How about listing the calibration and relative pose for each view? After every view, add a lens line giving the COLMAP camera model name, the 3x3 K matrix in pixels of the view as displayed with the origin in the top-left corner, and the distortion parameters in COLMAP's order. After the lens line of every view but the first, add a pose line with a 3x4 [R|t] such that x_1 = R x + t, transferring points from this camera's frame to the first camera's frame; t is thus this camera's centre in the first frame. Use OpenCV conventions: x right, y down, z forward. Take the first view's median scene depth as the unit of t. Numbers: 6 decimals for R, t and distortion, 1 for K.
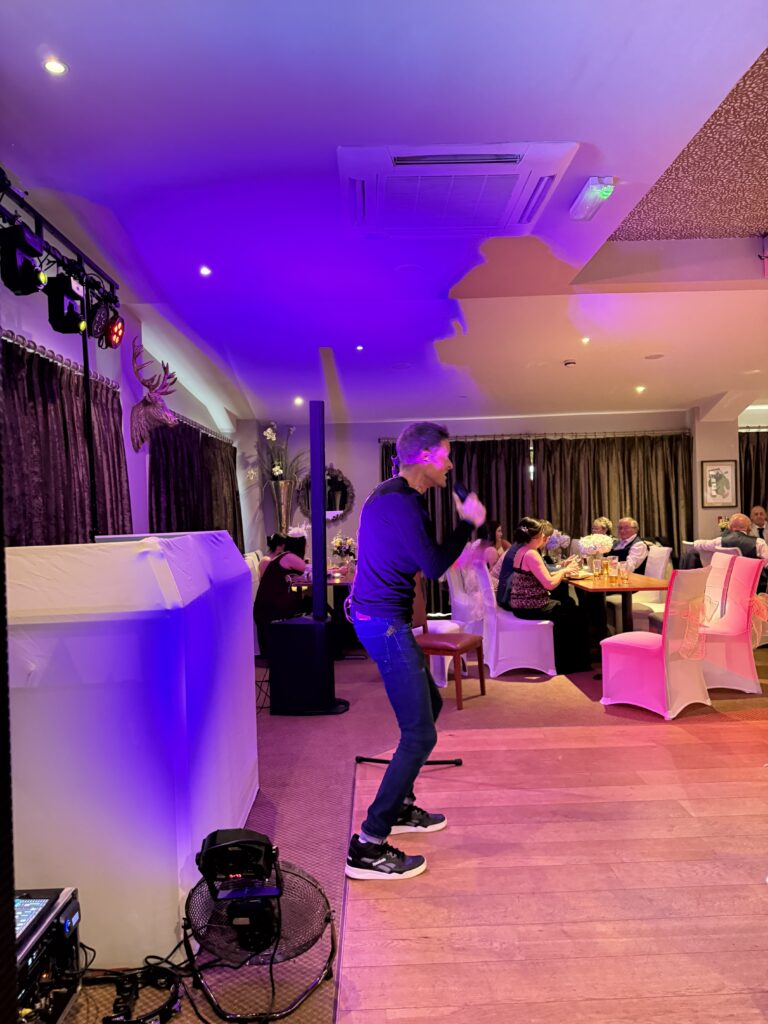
lens RADIAL K [[708.8, 0, 384.0], [0, 708.8, 512.0], [0, 0, 1]] dist [0.174839, -0.294292]
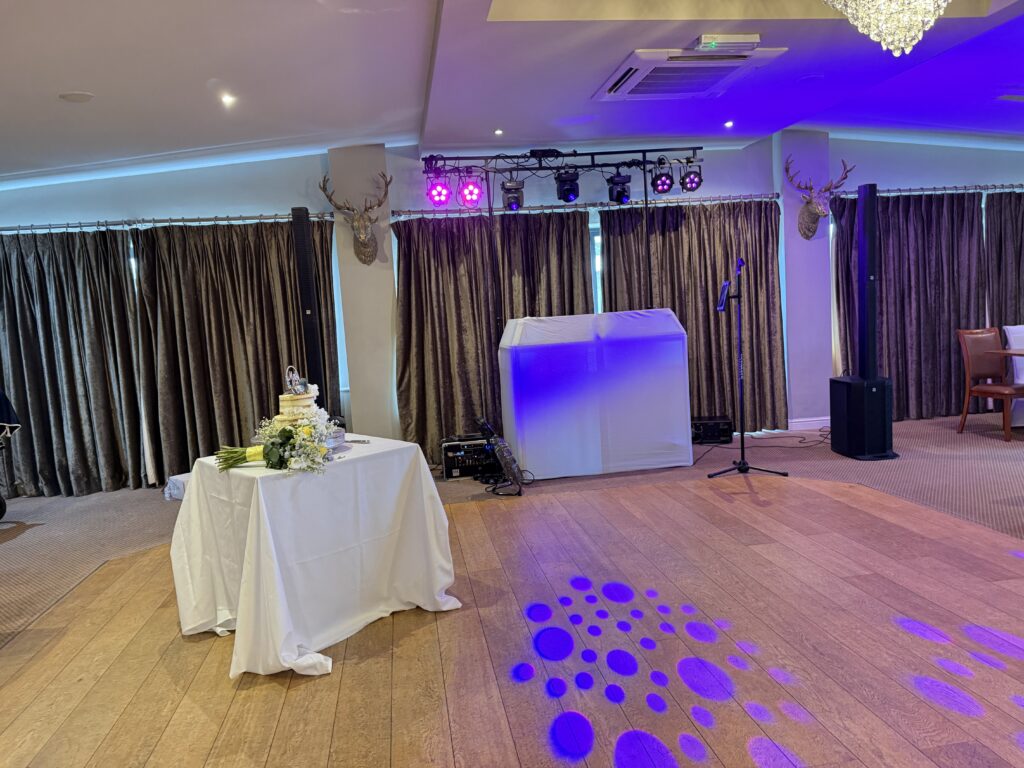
lens RADIAL K [[728.0, 0, 512.0], [0, 728.0, 384.0], [0, 0, 1]] dist [0.072356, -0.127057]
pose [[0.138935, 0.120478, -0.982946, 0.923132], [0.049265, 0.990502, 0.128368, -0.015465], [0.989075, -0.066260, 0.131680, 0.279949]]
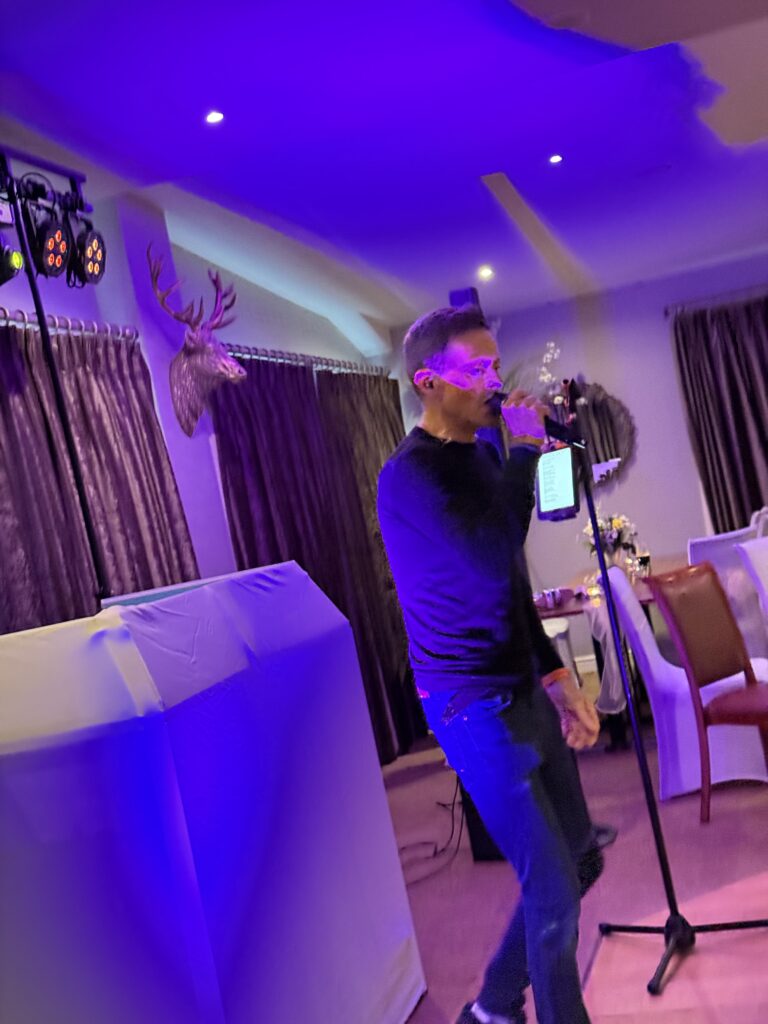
lens RADIAL K [[1411.7, 0, 384.0], [0, 1411.7, 512.0], [0, 0, 1]] dist [0.151448, -0.034070]
pose [[0.944968, -0.157936, -0.286518, 0.133085], [0.168132, 0.985701, 0.011174, -0.010021], [0.280656, -0.058732, 0.958010, -0.062025]]
